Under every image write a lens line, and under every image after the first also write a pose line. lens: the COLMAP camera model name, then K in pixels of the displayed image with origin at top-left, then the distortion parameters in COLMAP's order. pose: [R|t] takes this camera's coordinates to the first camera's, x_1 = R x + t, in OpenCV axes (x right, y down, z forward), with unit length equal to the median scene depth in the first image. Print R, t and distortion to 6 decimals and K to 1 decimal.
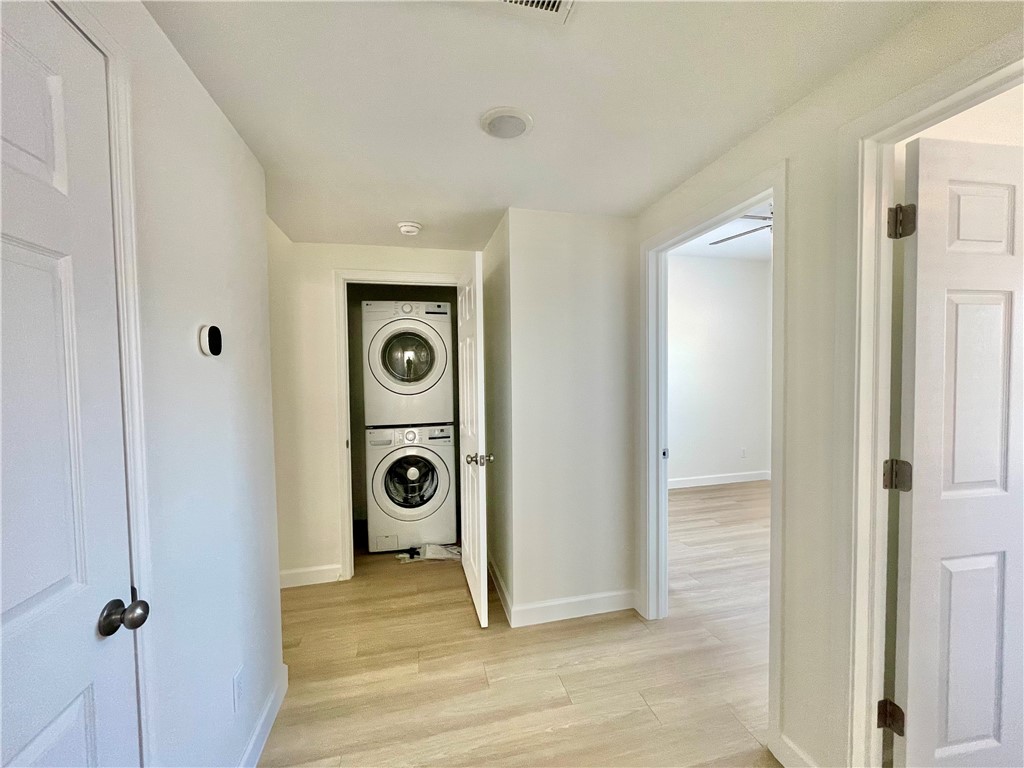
lens RADIAL K [[414.6, 0, 513.9], [0, 414.6, 387.8], [0, 0, 1]] dist [-0.005184, 0.000389]
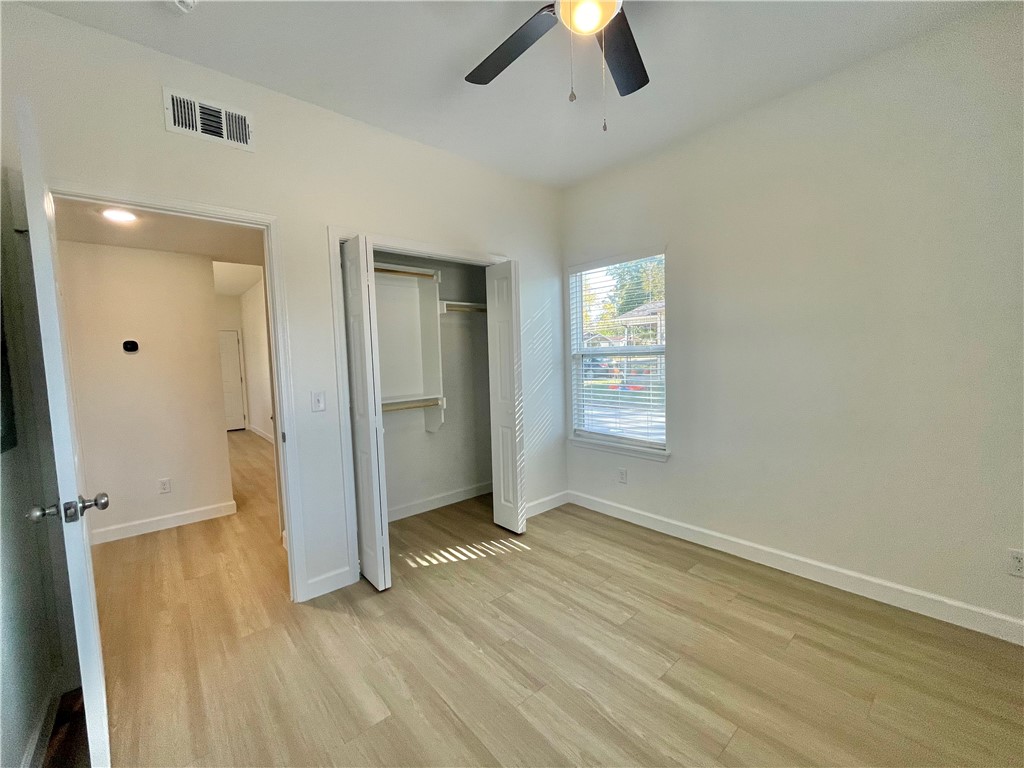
lens RADIAL K [[414.6, 0, 513.9], [0, 414.6, 387.8], [0, 0, 1]] dist [-0.005184, 0.000389]
pose [[0.465115, 0.067333, -0.882686, 1.036886], [-0.010506, 0.997453, 0.070552, -0.018695], [0.885188, -0.023541, 0.464637, 0.734771]]
